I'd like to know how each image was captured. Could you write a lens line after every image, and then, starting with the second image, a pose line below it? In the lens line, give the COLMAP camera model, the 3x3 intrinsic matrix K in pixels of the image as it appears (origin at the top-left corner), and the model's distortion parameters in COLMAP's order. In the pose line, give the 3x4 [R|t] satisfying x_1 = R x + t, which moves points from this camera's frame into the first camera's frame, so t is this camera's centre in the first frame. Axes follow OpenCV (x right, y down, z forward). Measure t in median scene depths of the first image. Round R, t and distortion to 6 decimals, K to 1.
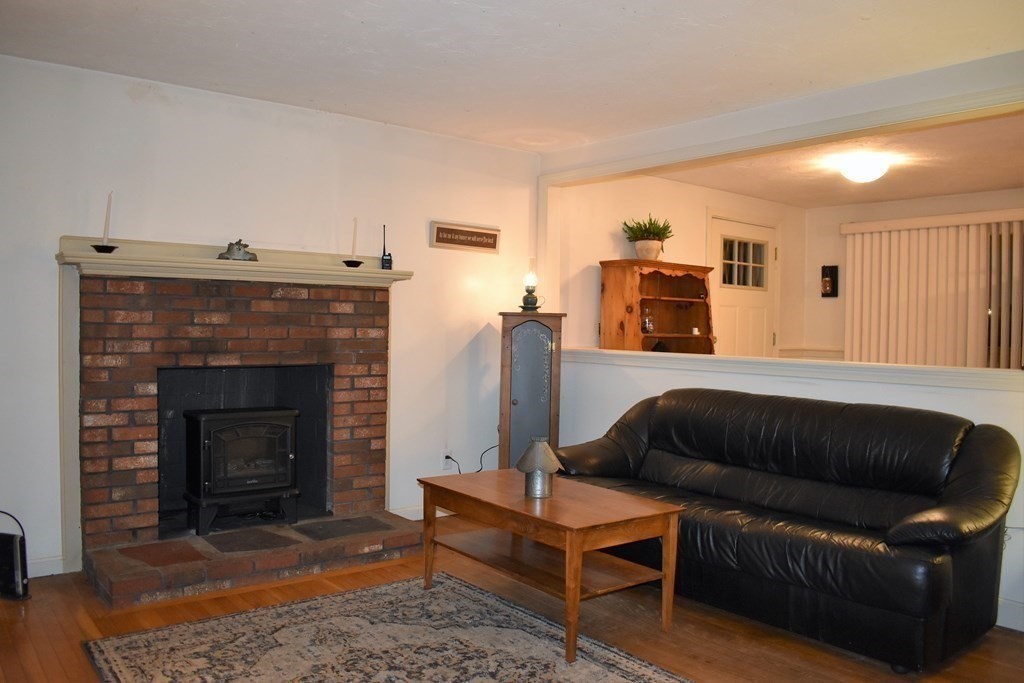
lens RADIAL K [[800.6, 0, 512.0], [0, 800.6, 341.5], [0, 0, 1]] dist [-0.096265, 0.005660]
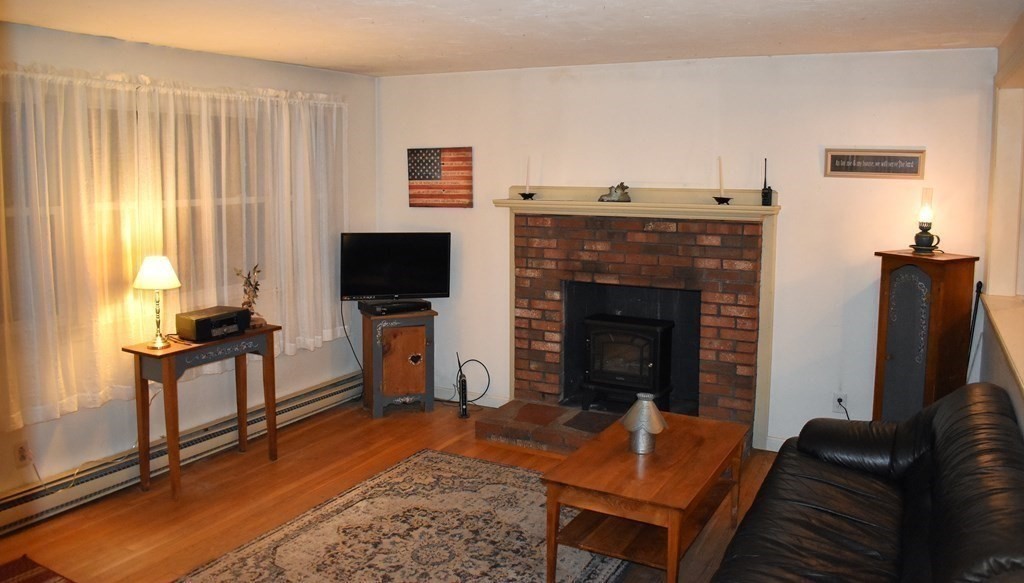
lens RADIAL K [[785.9, 0, 512.1], [0, 785.9, 248.3], [0, 0, 1]] dist [-0.070283, -0.001277]
pose [[0.402638, 0.074342, -0.912336, 0.647824], [-0.017810, 0.997144, 0.073392, -0.103906], [0.915186, -0.013302, 0.402812, 0.320289]]
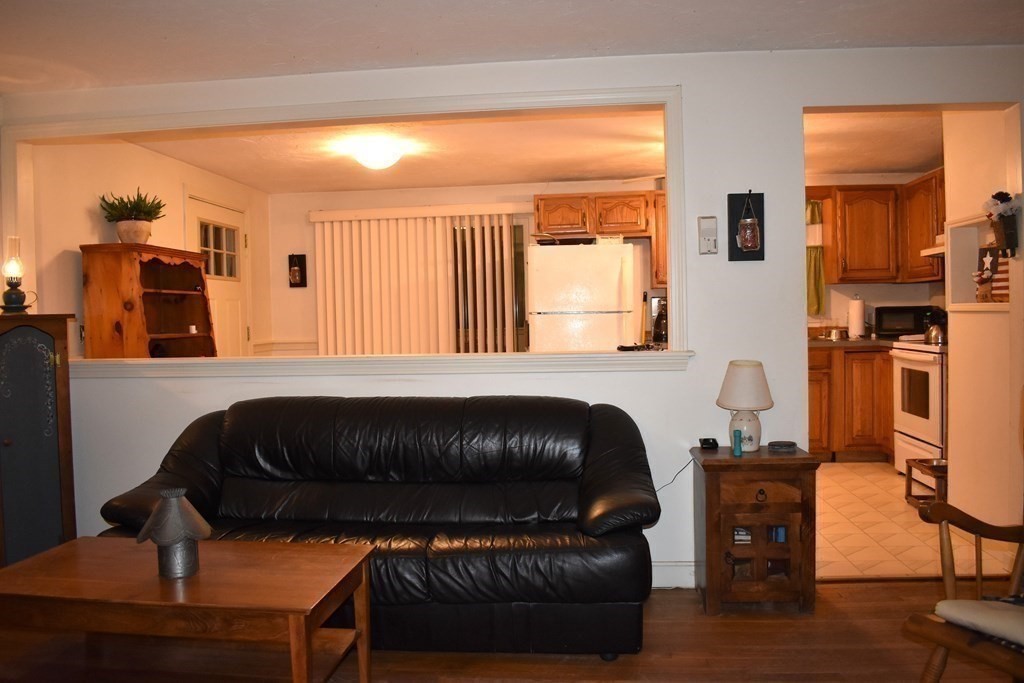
lens RADIAL K [[800.6, 0, 512.0], [0, 800.6, 341.5], [0, 0, 1]] dist [-0.096265, 0.005660]
pose [[0.694391, -0.056237, 0.717397, -0.183027], [0.047605, 0.998348, 0.032182, -0.014714], [-0.718021, 0.011804, 0.695921, 0.226441]]
